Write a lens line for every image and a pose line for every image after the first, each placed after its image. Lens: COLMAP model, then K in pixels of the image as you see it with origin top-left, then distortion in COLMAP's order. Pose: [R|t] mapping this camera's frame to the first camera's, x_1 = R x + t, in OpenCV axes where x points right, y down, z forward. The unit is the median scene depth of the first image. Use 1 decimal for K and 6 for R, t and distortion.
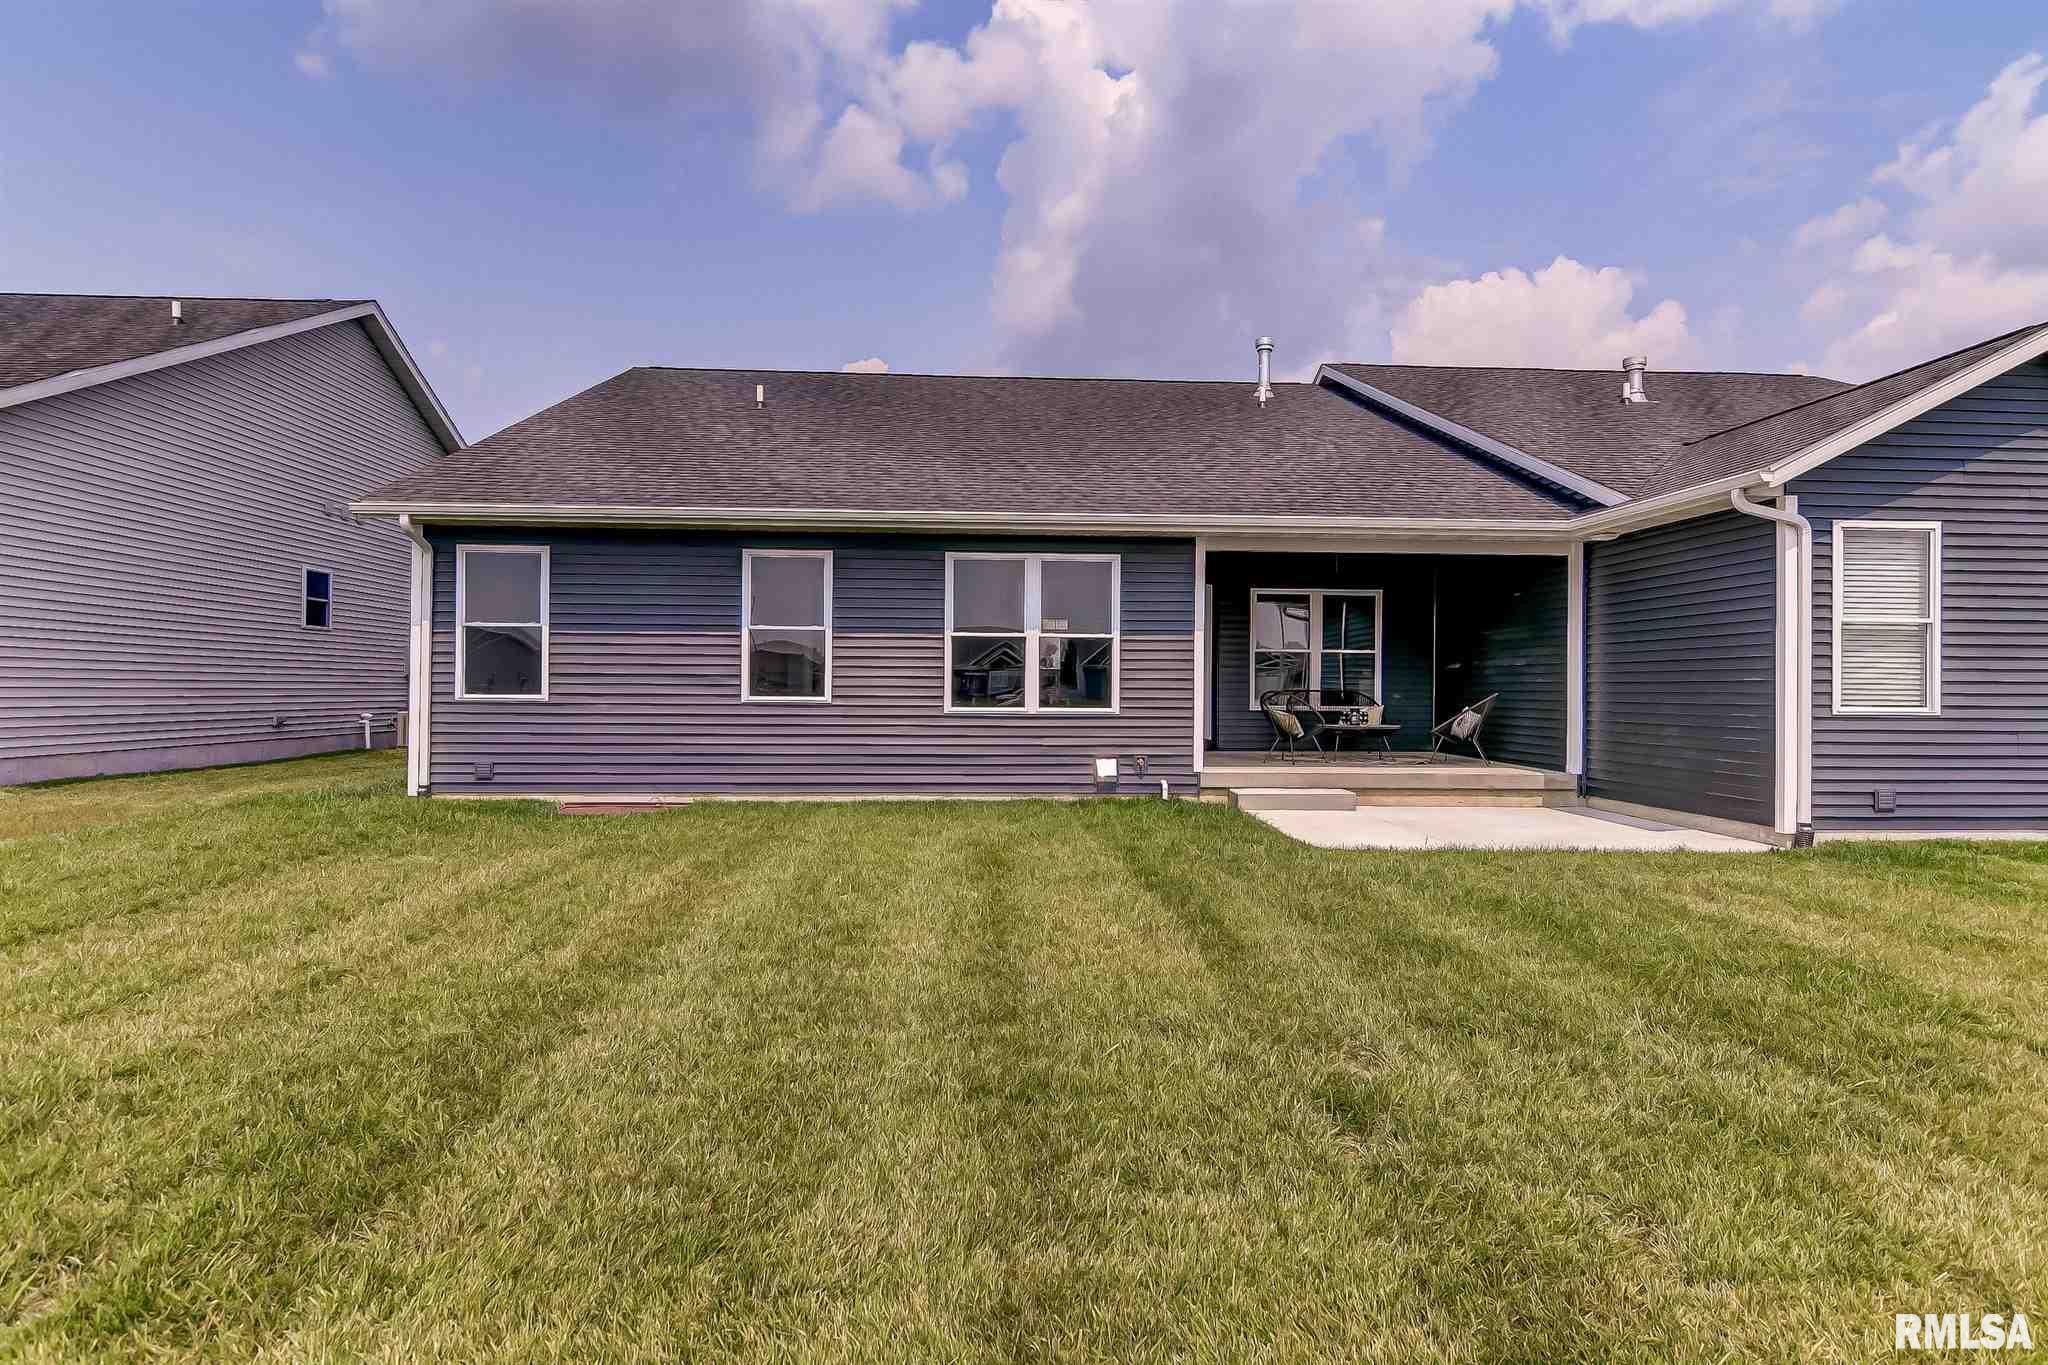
lens RADIAL K [[1052.1, 0, 1024.0], [0, 1052.1, 682.5], [0, 0, 1]] dist [0.003498, -0.000941]
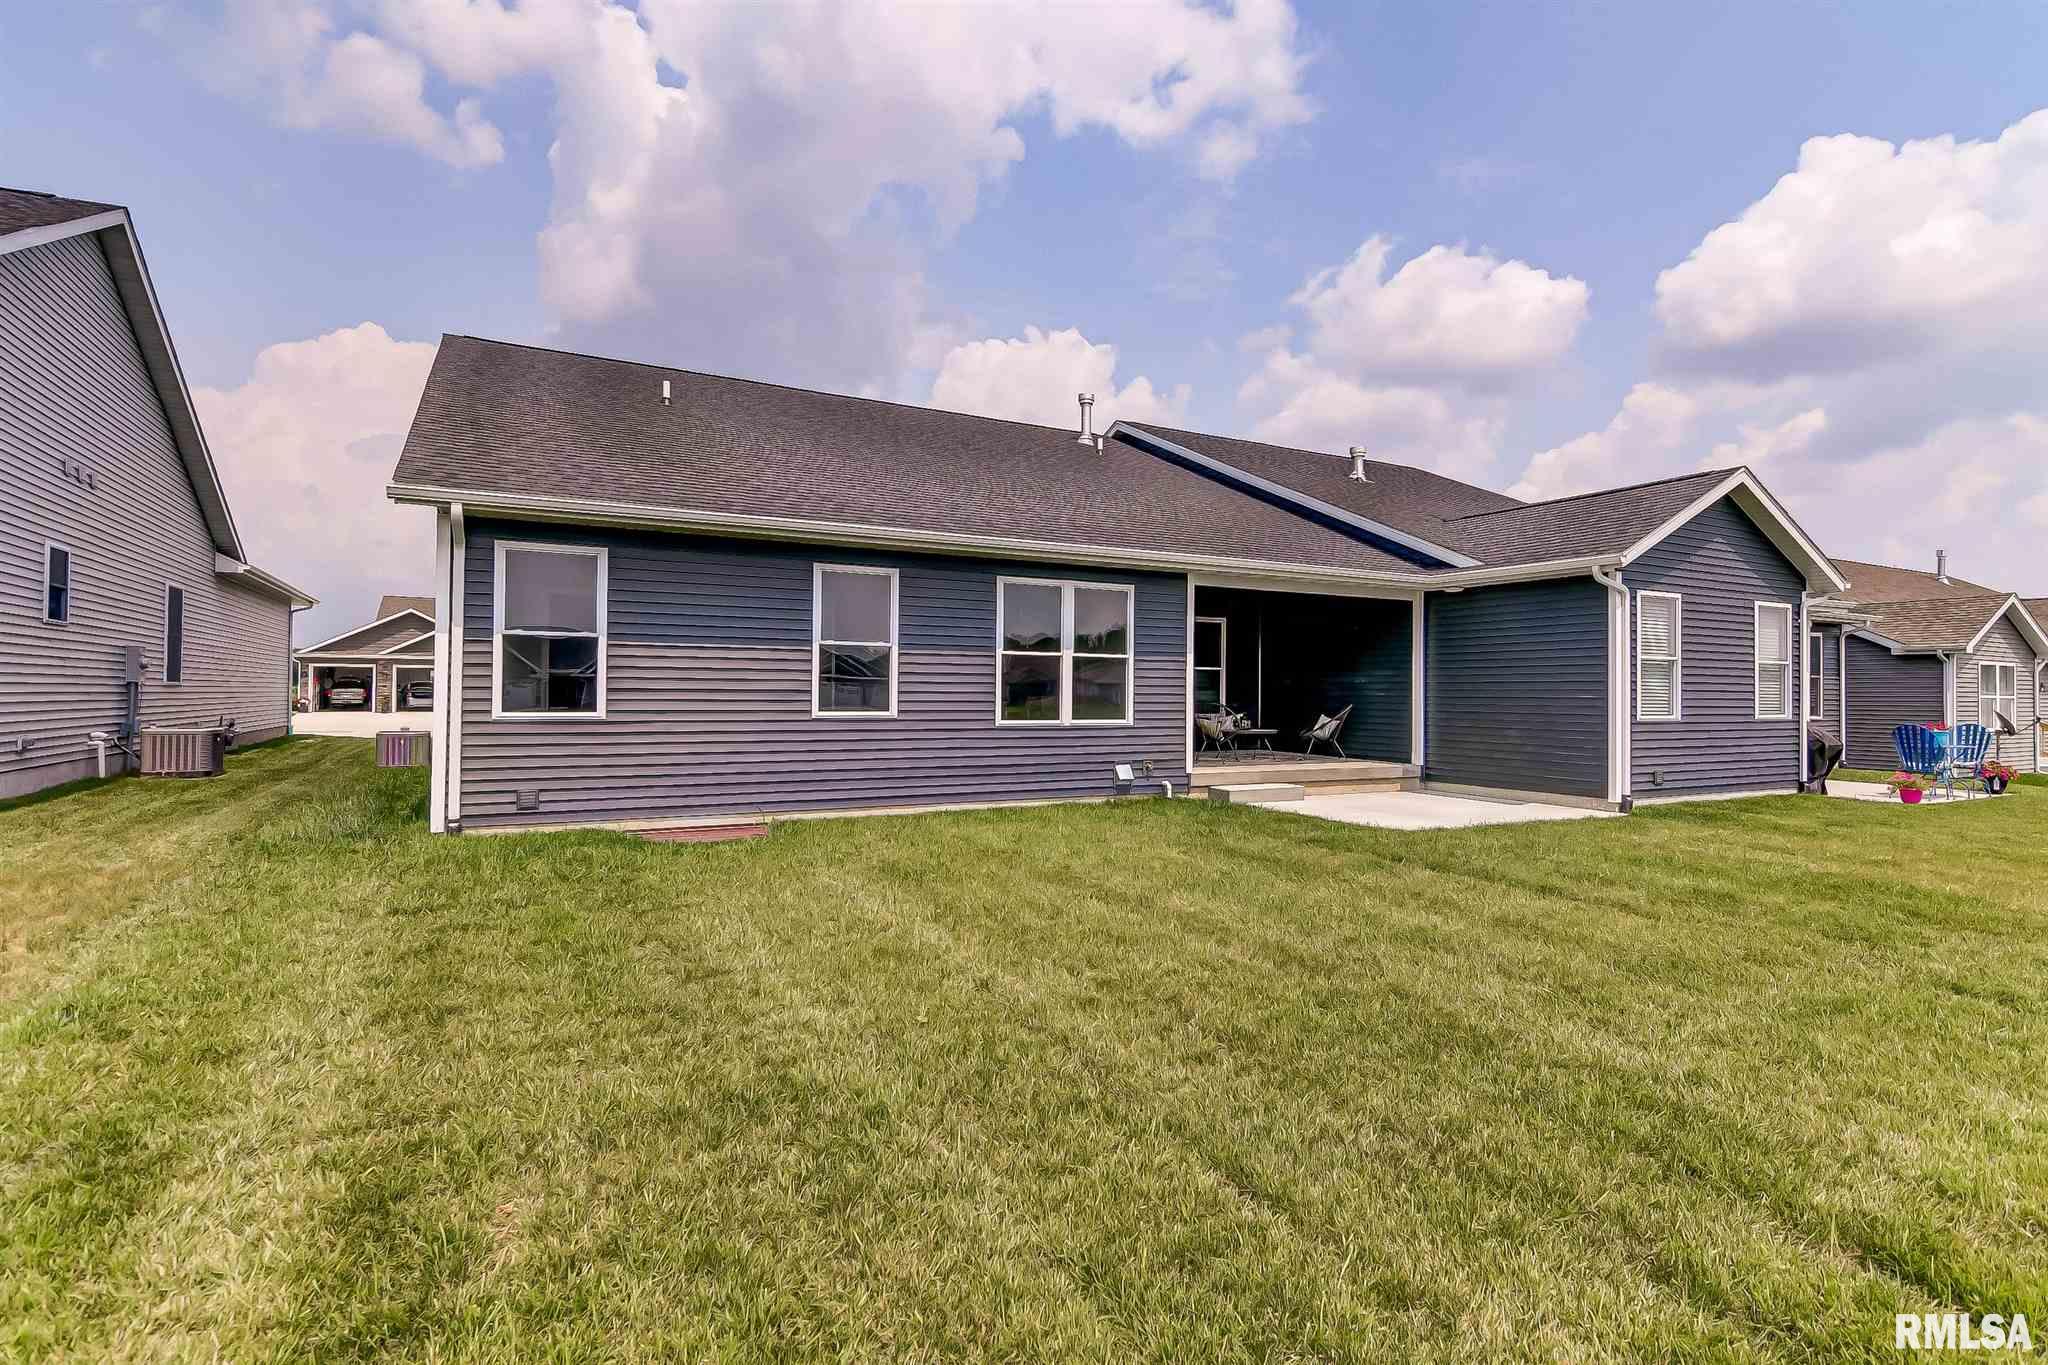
lens RADIAL K [[1000.7, 0, 1024.0], [0, 1000.7, 682.5], [0, 0, 1]] dist [0.000883, -0.000106]
pose [[0.907799, 0.004473, 0.419381, -0.476067], [-0.004684, 0.999989, -0.000527, -0.014814], [-0.419379, -0.001486, 0.907810, 0.065057]]
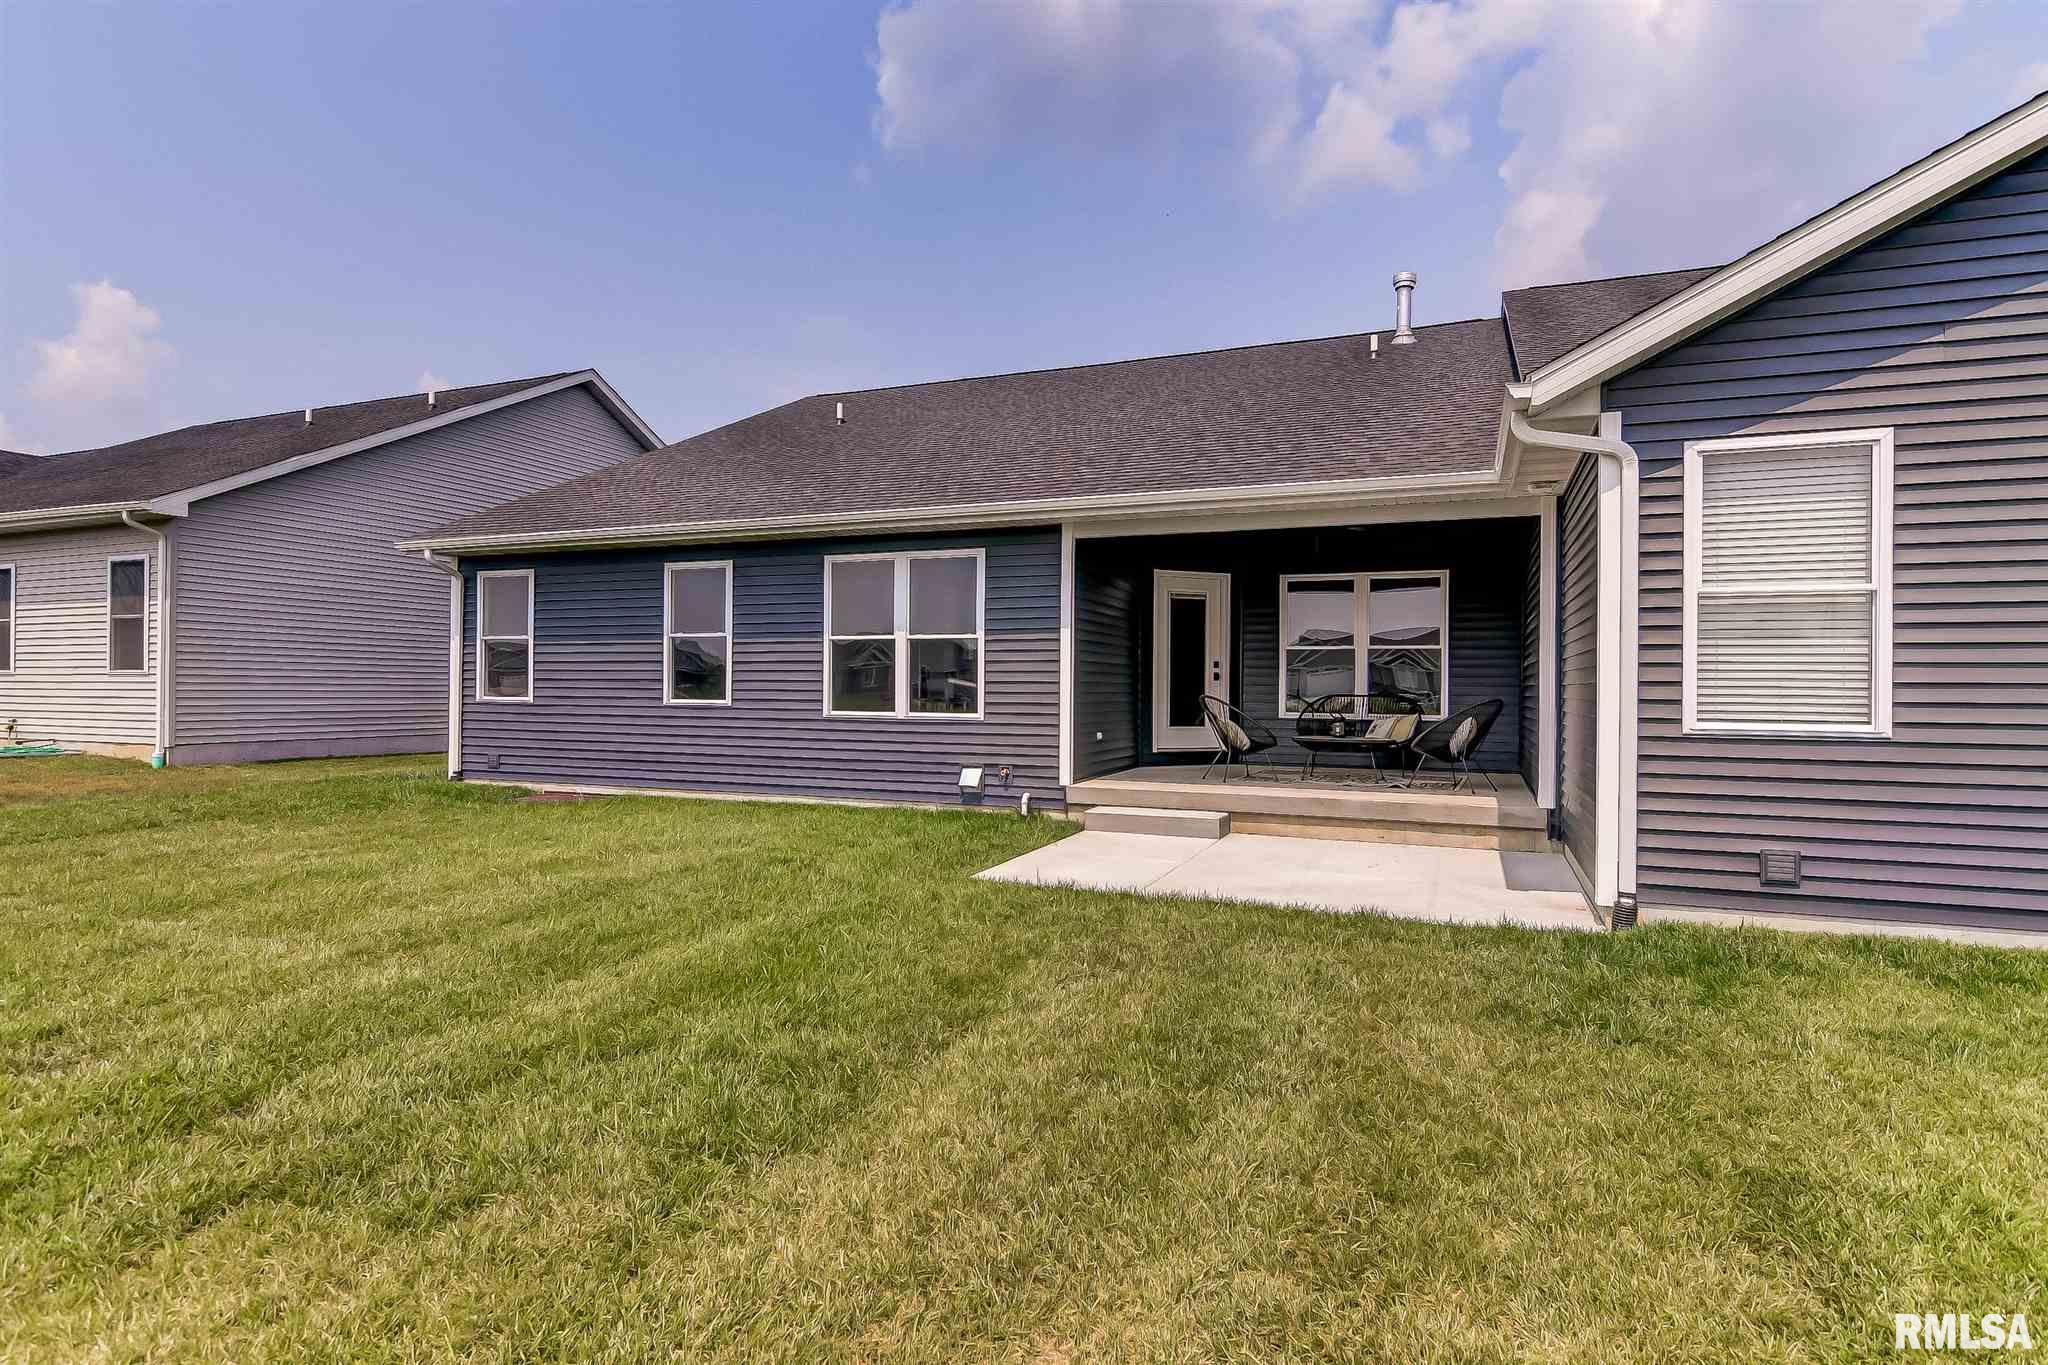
lens RADIAL K [[1078.0, 0, 1024.0], [0, 1078.0, 682.5], [0, 0, 1]] dist [-0.000056, 0.000010]
pose [[0.900878, -0.002479, -0.434065, 0.540523], [0.001167, 0.999994, -0.003289, 0.000060], [0.434070, 0.002456, 0.900876, 0.160063]]
